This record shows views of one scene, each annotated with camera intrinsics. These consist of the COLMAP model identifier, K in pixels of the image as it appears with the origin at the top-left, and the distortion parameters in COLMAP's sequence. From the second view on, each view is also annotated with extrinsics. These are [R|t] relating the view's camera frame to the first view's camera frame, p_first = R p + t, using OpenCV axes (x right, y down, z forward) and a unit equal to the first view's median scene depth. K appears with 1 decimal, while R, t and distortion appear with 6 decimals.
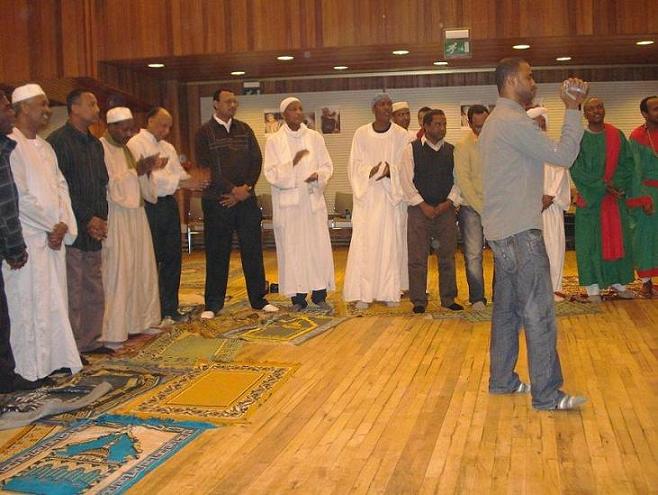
lens RADIAL K [[760.1, 0, 329.0], [0, 760.1, 247.5], [0, 0, 1]] dist [-0.078956, -0.035381]
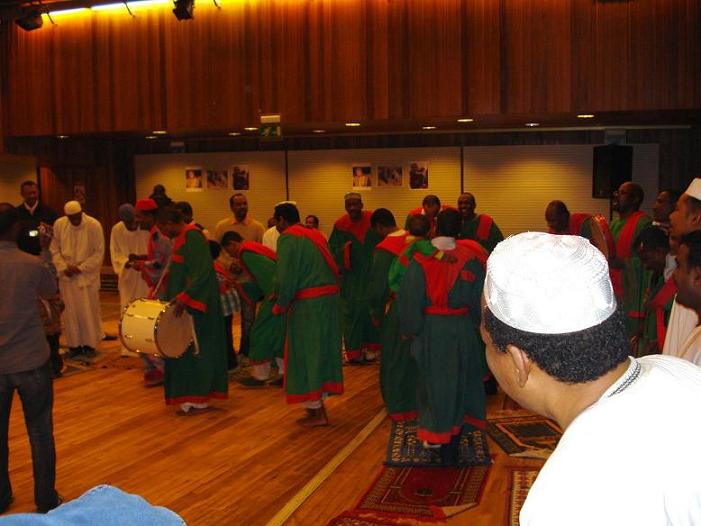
lens RADIAL K [[809.7, 0, 350.5], [0, 809.7, 263.0], [0, 0, 1]] dist [-0.078956, -0.035381]
pose [[0.981190, 0.036829, -0.189497, 0.601519], [-0.035412, 0.999314, 0.010860, -0.097362], [0.189767, -0.003945, 0.981821, -0.192587]]
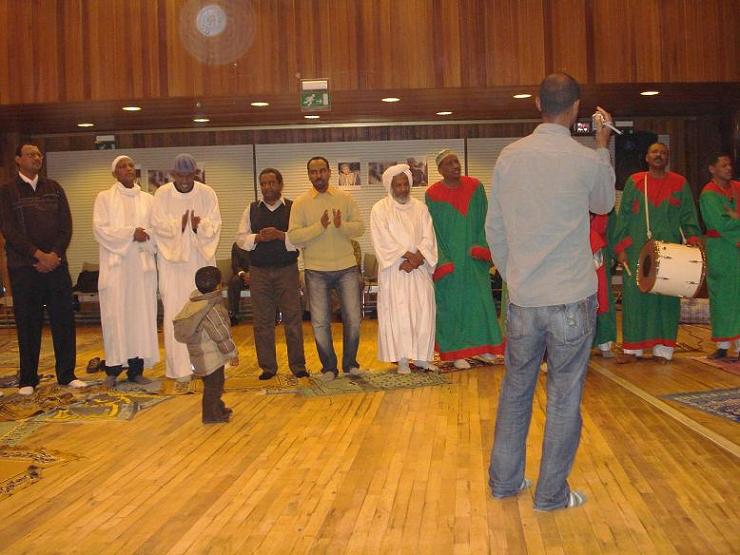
lens RADIAL K [[854.8, 0, 370.0], [0, 854.8, 277.5], [0, 0, 1]] dist [-0.078956, -0.035381]
pose [[0.989614, -0.009486, 0.143434, 0.097385], [0.016933, 0.998566, -0.050790, 0.006917], [-0.142747, 0.052691, 0.988356, -0.031164]]
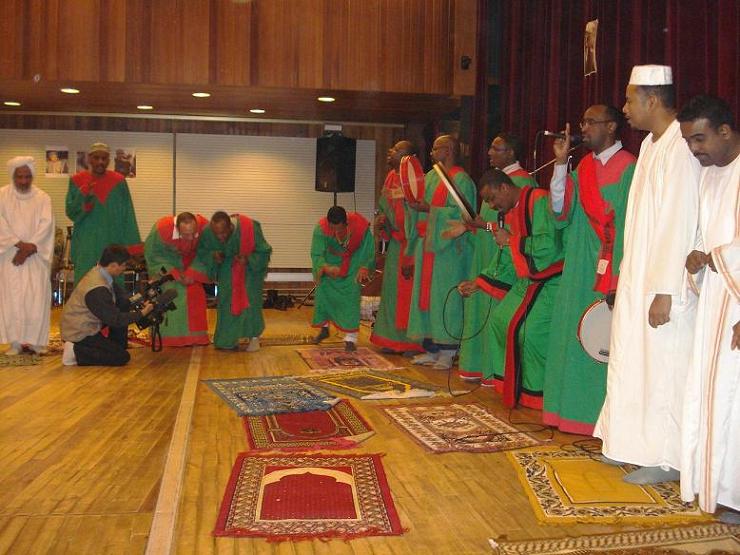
lens RADIAL K [[853.3, 0, 378.5], [0, 853.3, 275.8], [0, 0, 1]] dist [-0.087291, -0.045423]
pose [[0.951405, 0.028035, 0.306662, 0.384158], [-0.013282, 0.998656, -0.050090, 0.018090], [-0.307655, 0.043583, 0.950499, -0.144473]]
